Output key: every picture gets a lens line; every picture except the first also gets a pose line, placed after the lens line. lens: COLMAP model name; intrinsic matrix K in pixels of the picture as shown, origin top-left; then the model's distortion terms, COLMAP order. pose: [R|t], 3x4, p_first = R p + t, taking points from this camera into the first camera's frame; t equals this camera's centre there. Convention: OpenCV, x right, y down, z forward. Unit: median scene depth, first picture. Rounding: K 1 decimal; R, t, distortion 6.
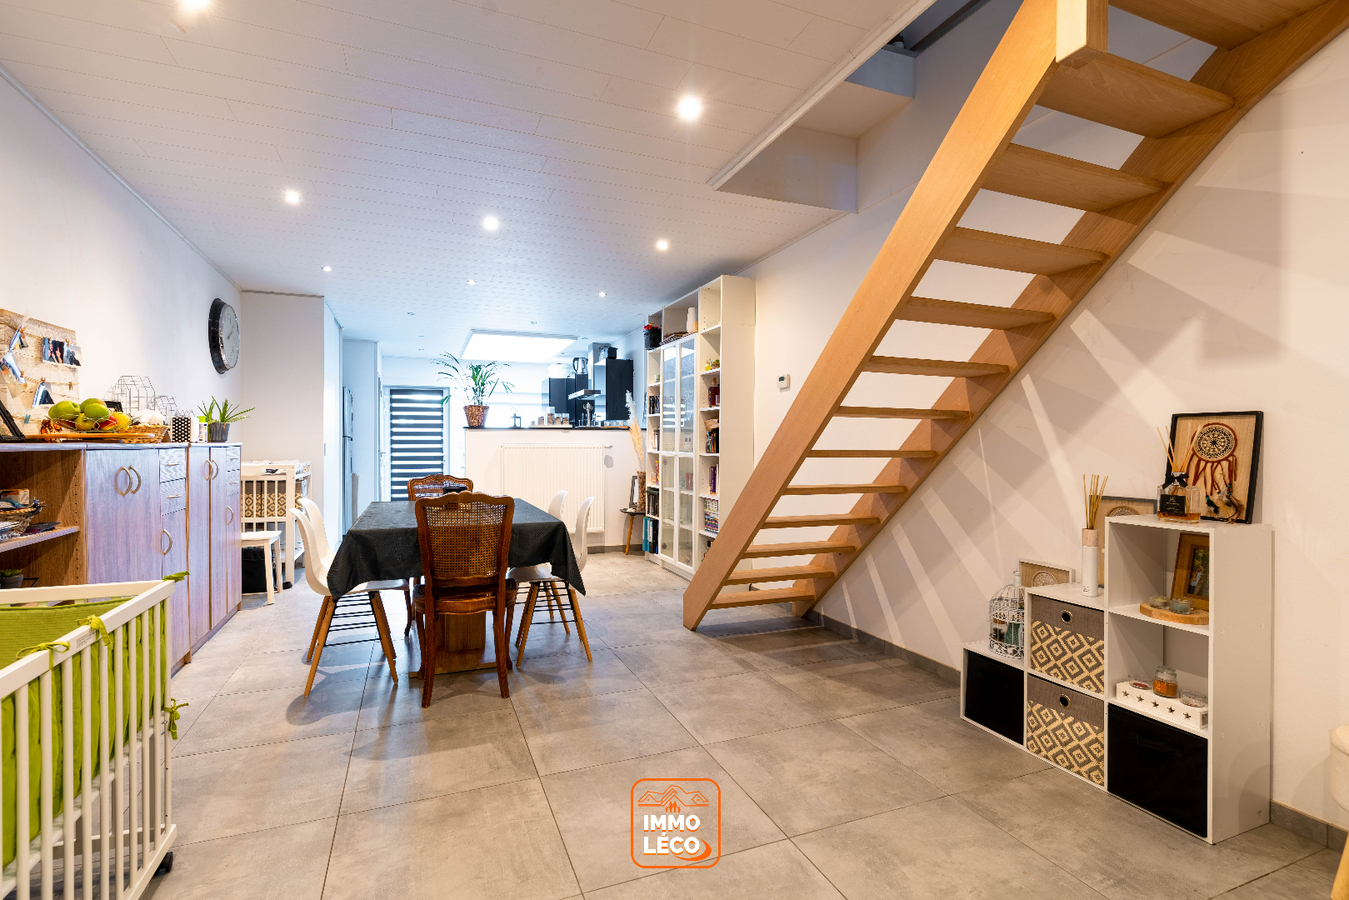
lens RADIAL K [[637.0, 0, 674.5], [0, 637.0, 450.0], [0, 0, 1]] dist [-0.000053, 0.000076]
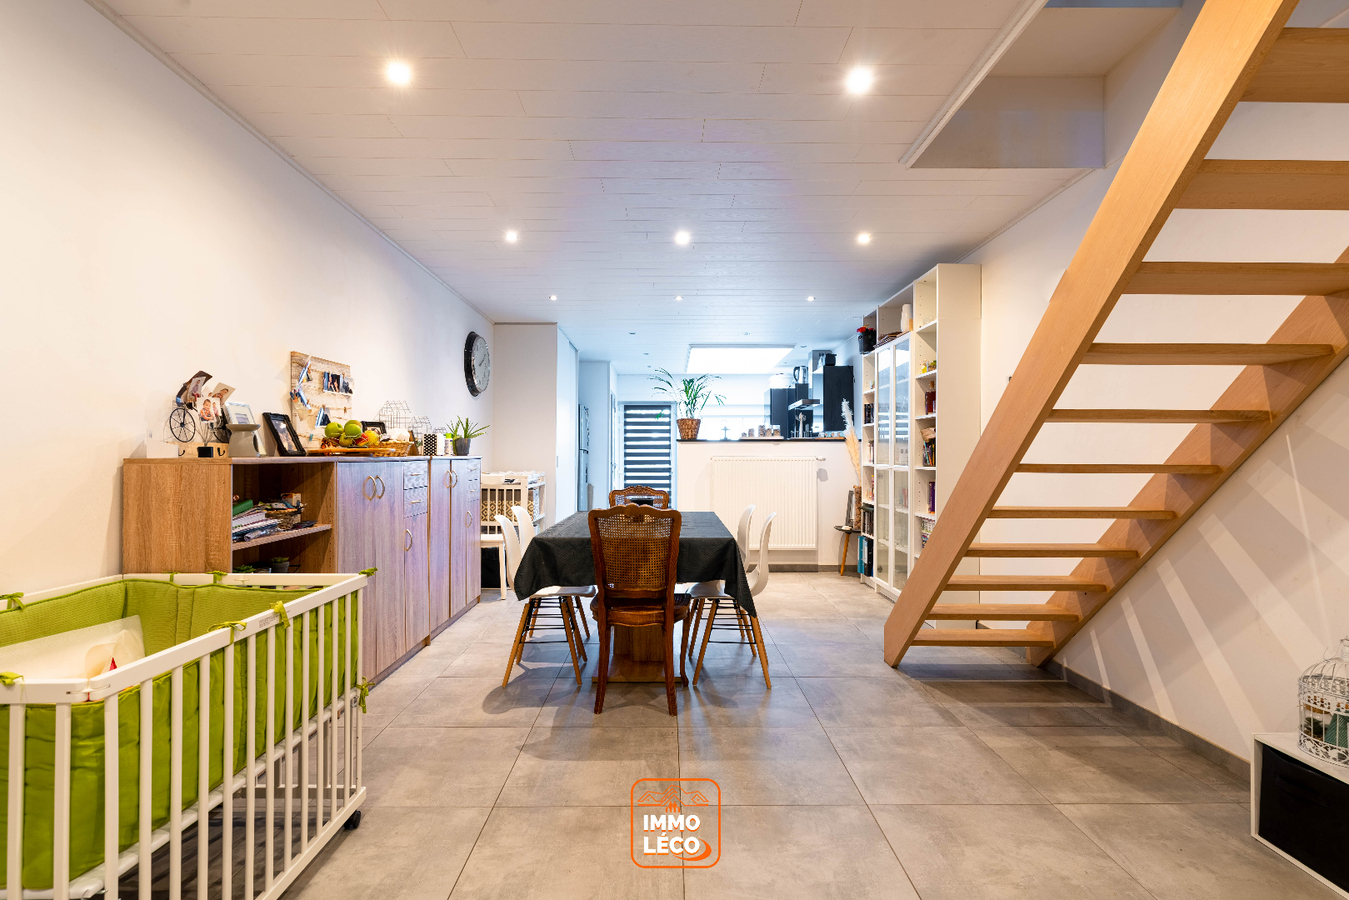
lens RADIAL K [[649.4, 0, 674.5], [0, 649.4, 450.0], [0, 0, 1]] dist [0.001205, 0.000051]
pose [[0.930097, -0.004764, -0.367284, 0.096924], [-0.002178, 0.999827, -0.018484, -0.001190], [0.367309, 0.017992, 0.929925, 0.057357]]
